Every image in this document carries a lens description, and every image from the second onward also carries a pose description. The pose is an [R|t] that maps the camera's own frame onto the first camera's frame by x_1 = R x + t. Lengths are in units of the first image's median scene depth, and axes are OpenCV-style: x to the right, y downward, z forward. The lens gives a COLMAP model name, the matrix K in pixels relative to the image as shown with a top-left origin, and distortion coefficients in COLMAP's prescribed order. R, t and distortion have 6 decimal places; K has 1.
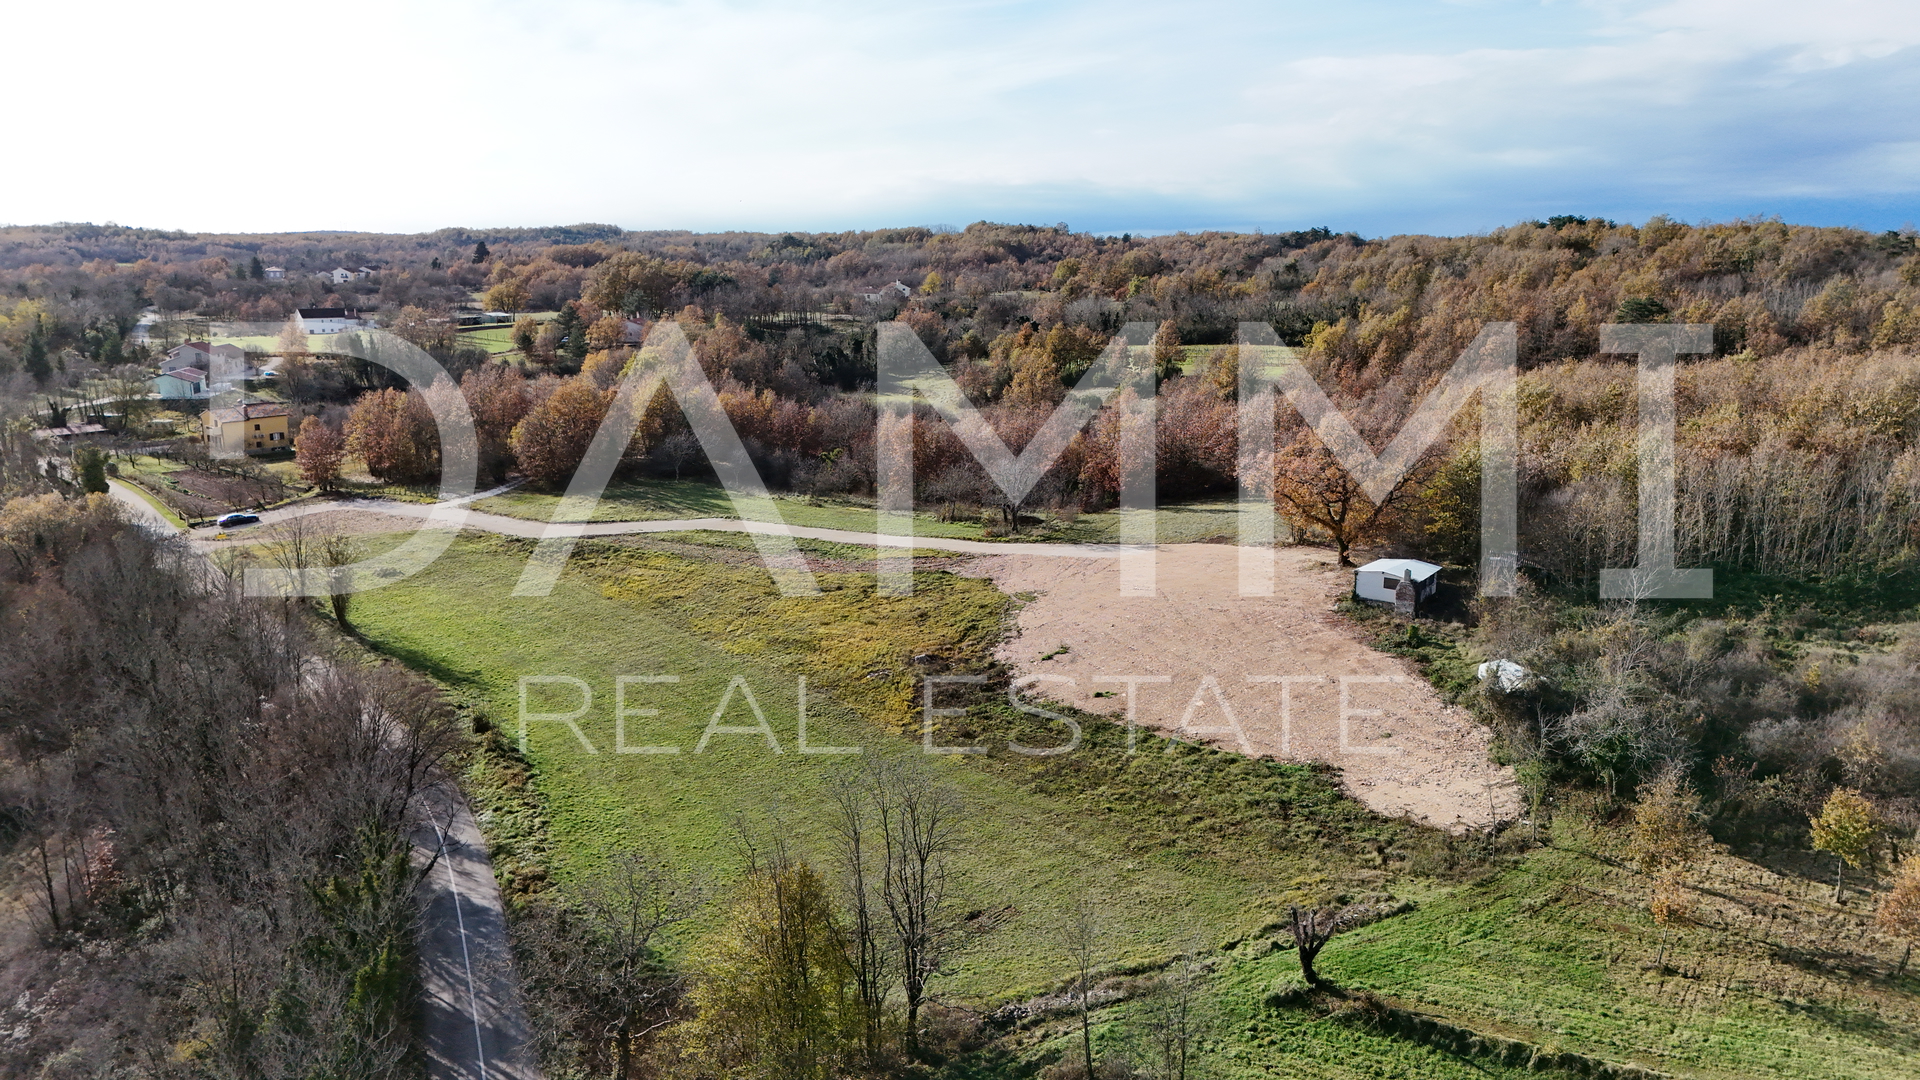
lens RADIAL K [[1403.3, 0, 961.3], [0, 1403.3, 537.3], [0, 0, 1]] dist [0.067132, -0.055532]
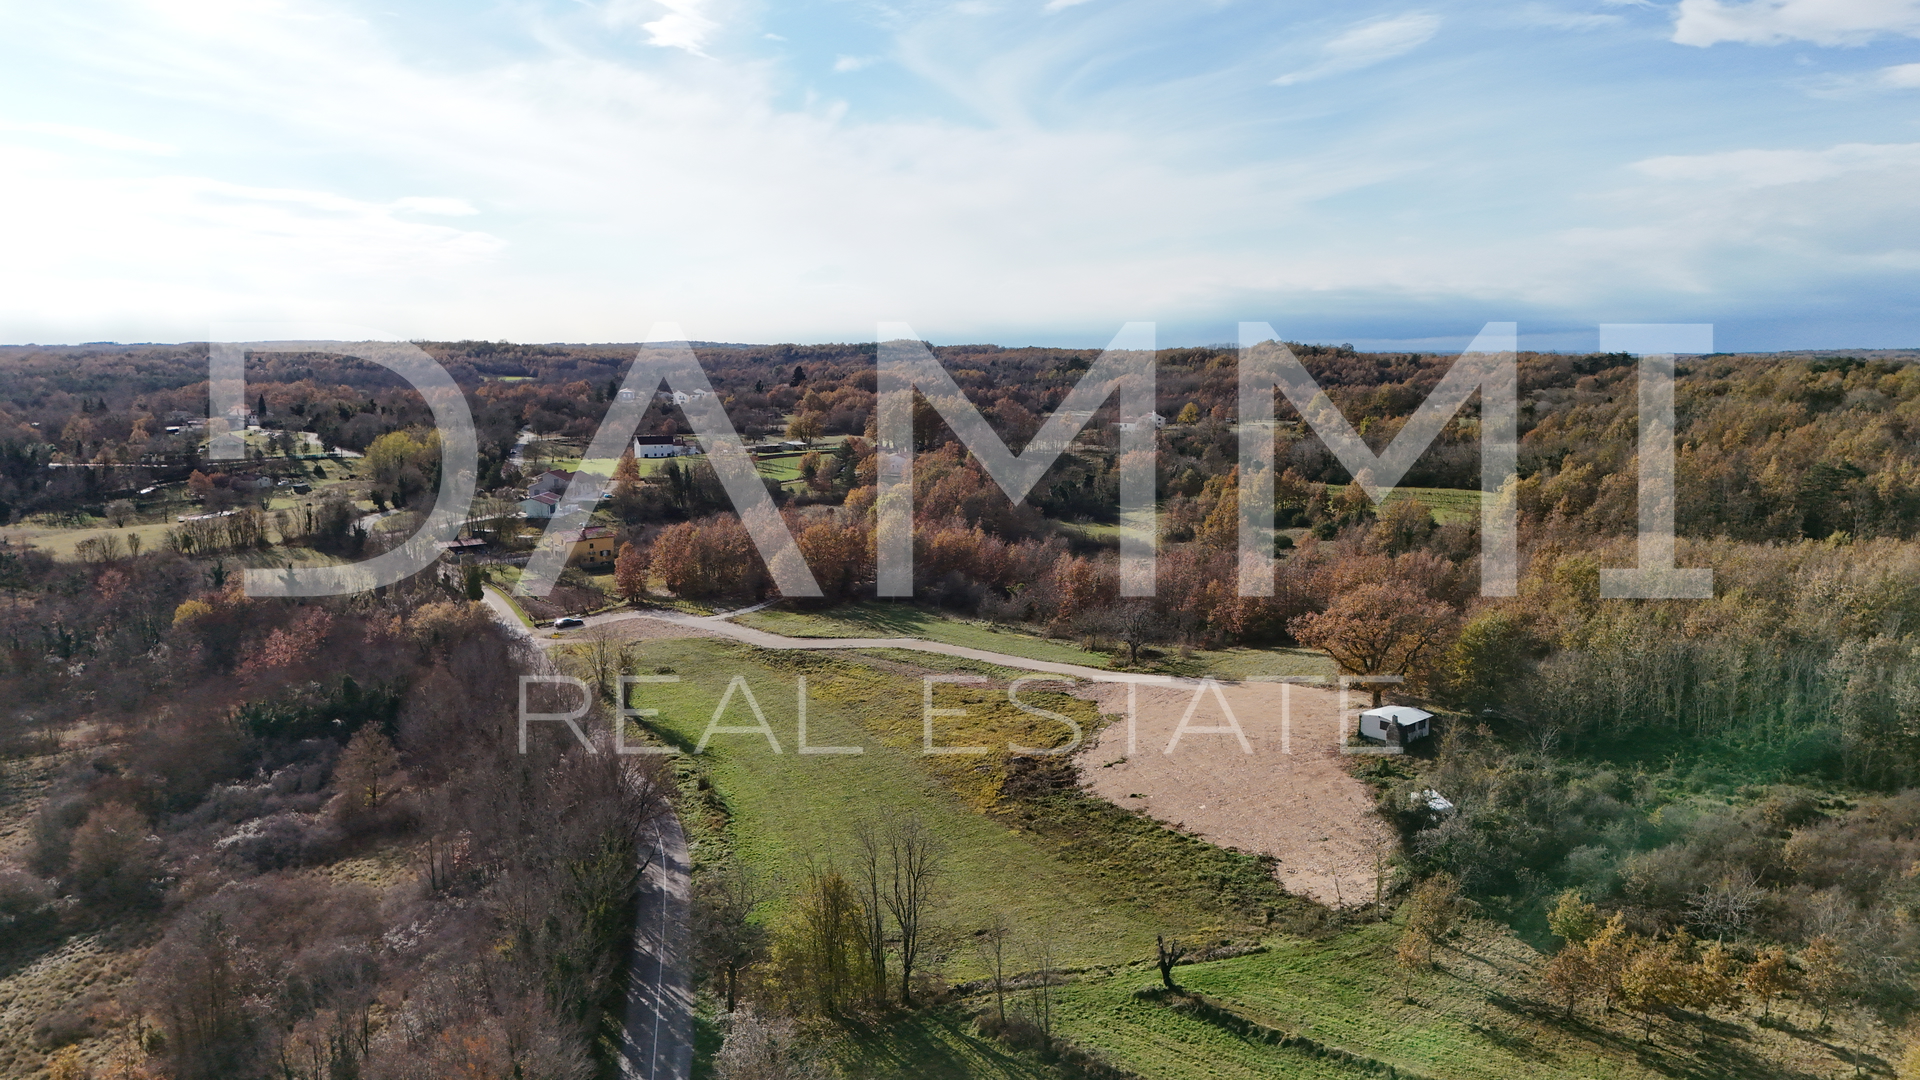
lens RADIAL K [[1403.3, 0, 961.3], [0, 1403.3, 537.3], [0, 0, 1]] dist [0.067132, -0.055532]
pose [[0.976627, 0.032993, -0.212393, 0.213228], [-0.048312, 0.996560, -0.067341, -0.034630], [0.209440, 0.076028, 0.974861, -0.360389]]
